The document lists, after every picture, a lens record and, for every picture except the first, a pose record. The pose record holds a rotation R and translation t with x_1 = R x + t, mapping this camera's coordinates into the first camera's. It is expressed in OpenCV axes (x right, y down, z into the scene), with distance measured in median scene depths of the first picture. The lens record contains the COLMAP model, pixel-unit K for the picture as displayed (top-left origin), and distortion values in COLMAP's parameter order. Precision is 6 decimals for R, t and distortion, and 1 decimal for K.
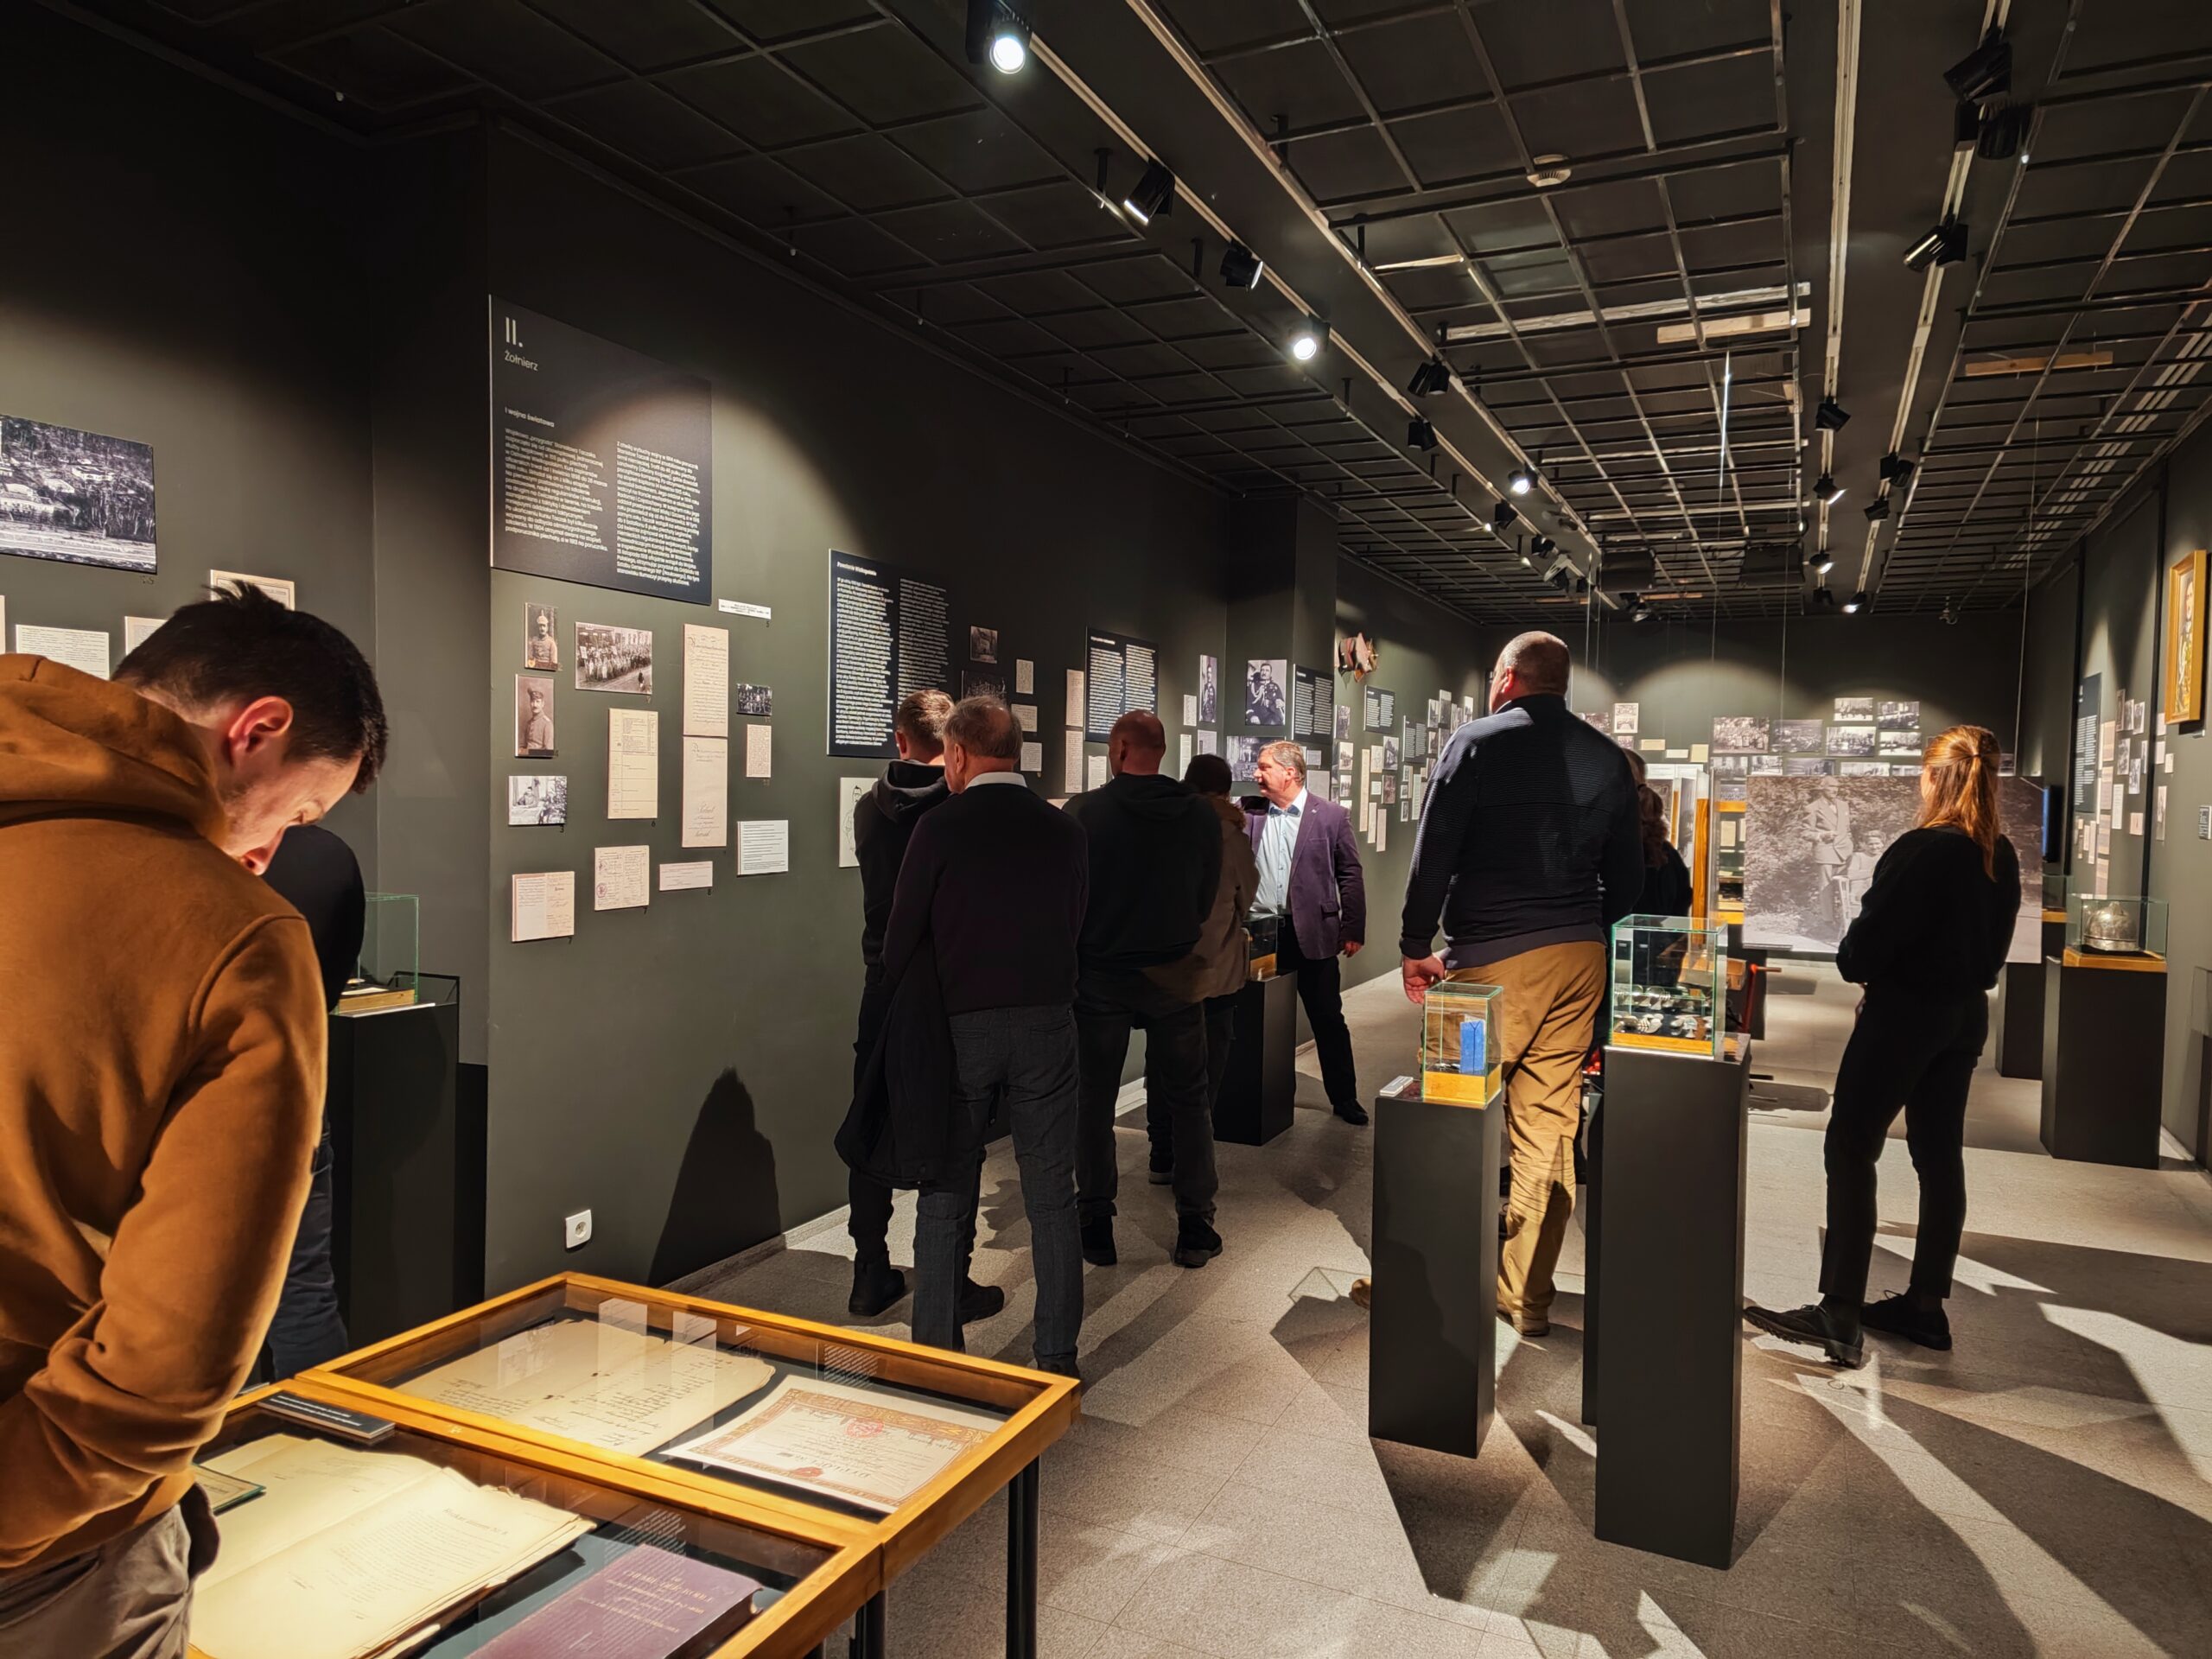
lens RADIAL K [[1468.6, 0, 1081.6], [0, 1468.6, 831.7], [0, 0, 1]] dist [0.068433, -0.050358]
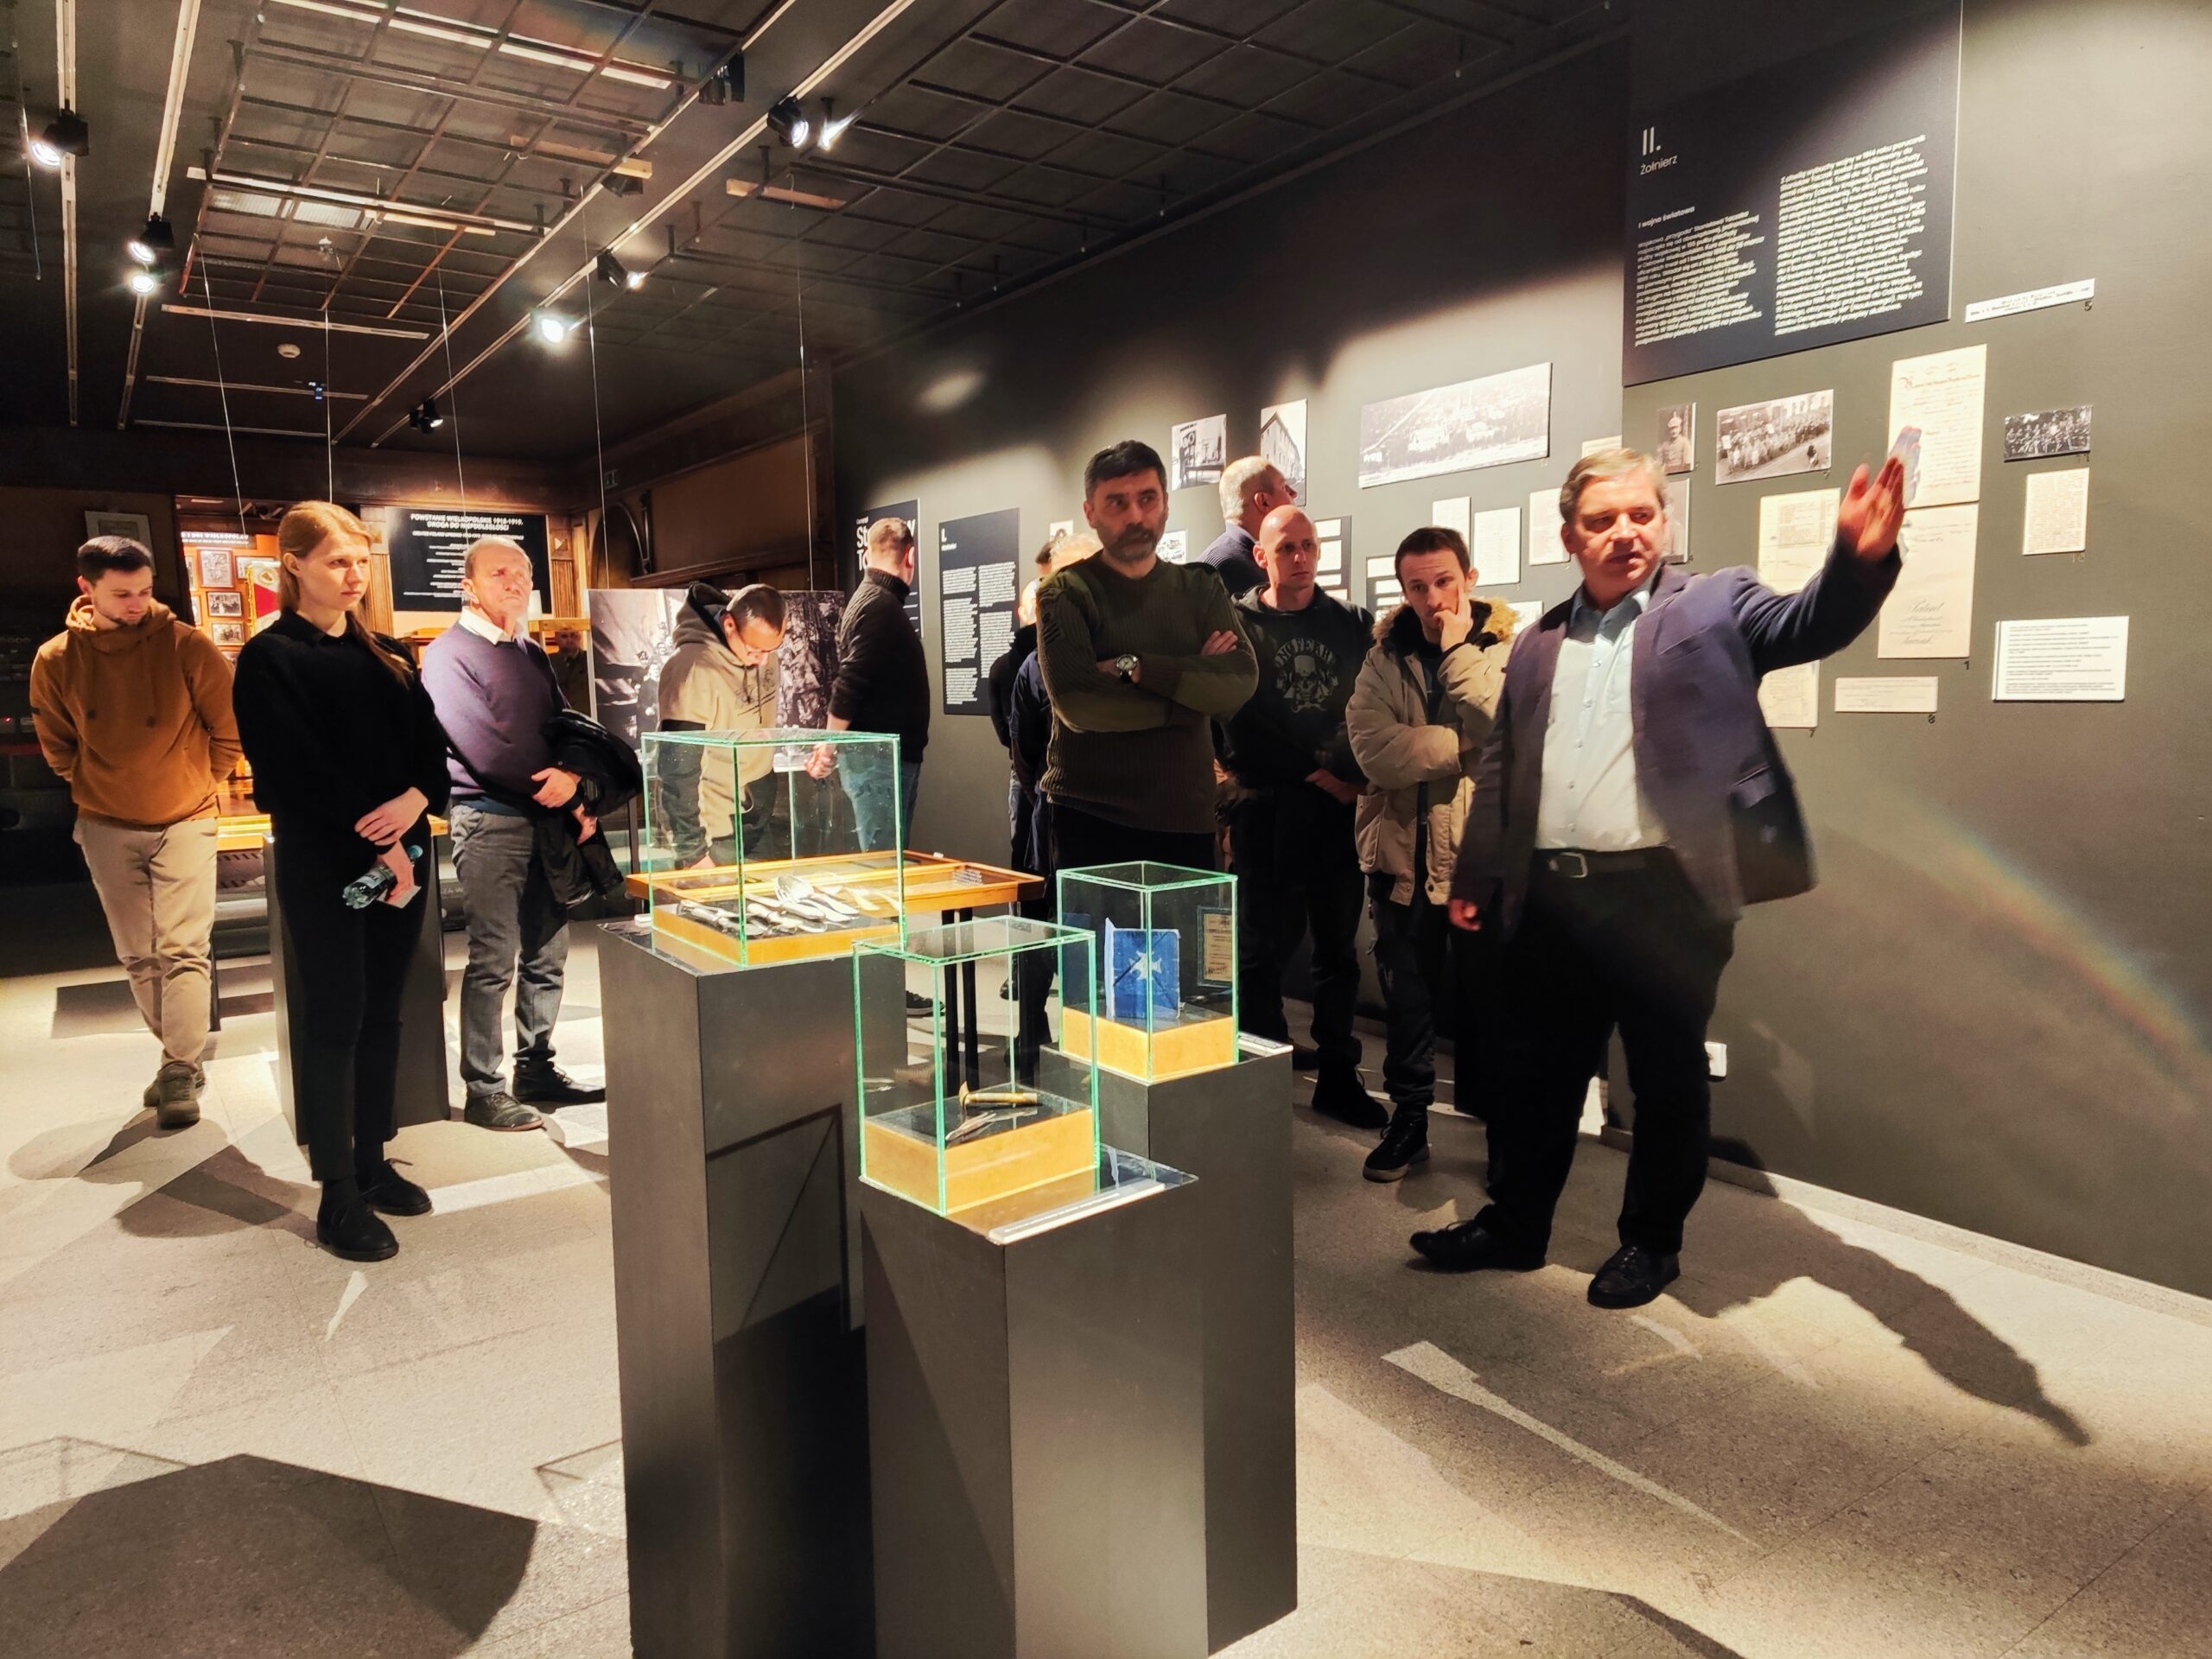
lens RADIAL K [[1468.6, 0, 1081.6], [0, 1468.6, 831.7], [0, 0, 1]] dist [0.068433, -0.050358]
pose [[-0.496238, 0.078763, -0.864606, 0.617845], [-0.024247, 0.994231, 0.104488, 0.029388], [0.867848, 0.072815, -0.491466, 1.020554]]
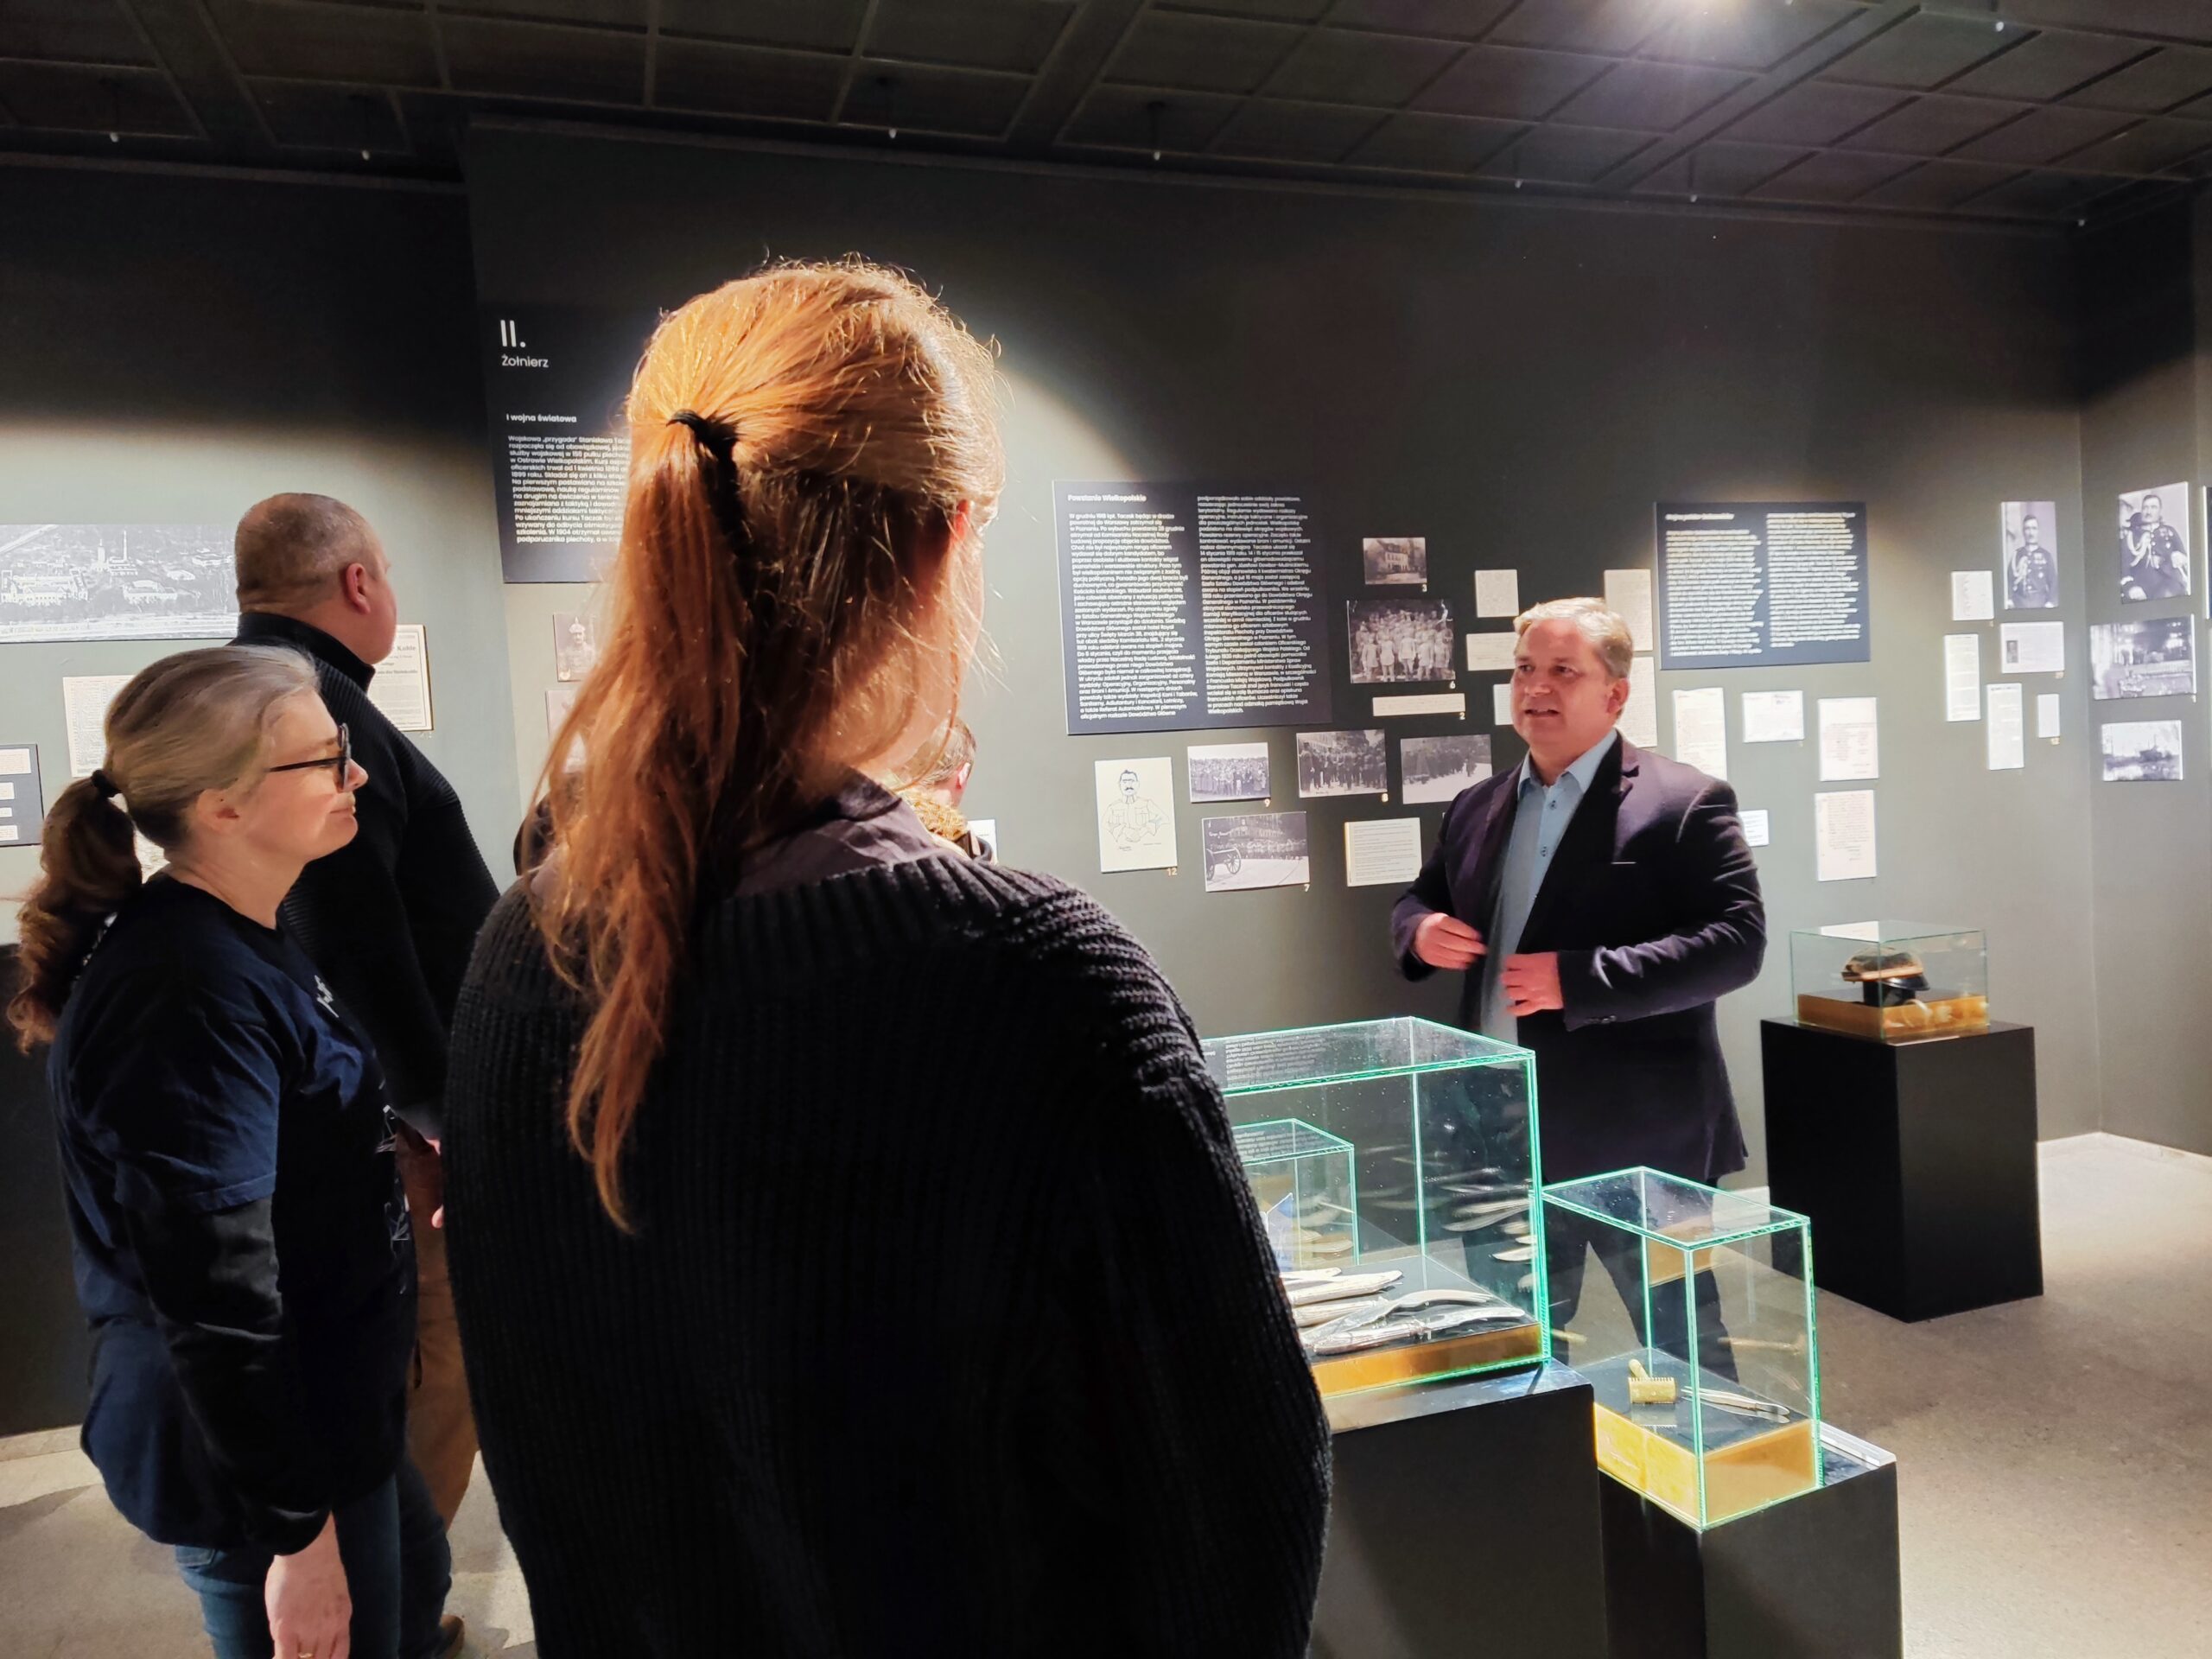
lens RADIAL K [[1468.6, 0, 1081.6], [0, 1468.6, 831.7], [0, 0, 1]] dist [0.068433, -0.050358]
pose [[0.694120, -0.031592, -0.719166, 0.472728], [0.045266, 0.998975, -0.000194, 0.002018], [0.718435, -0.032419, 0.694838, 0.499365]]
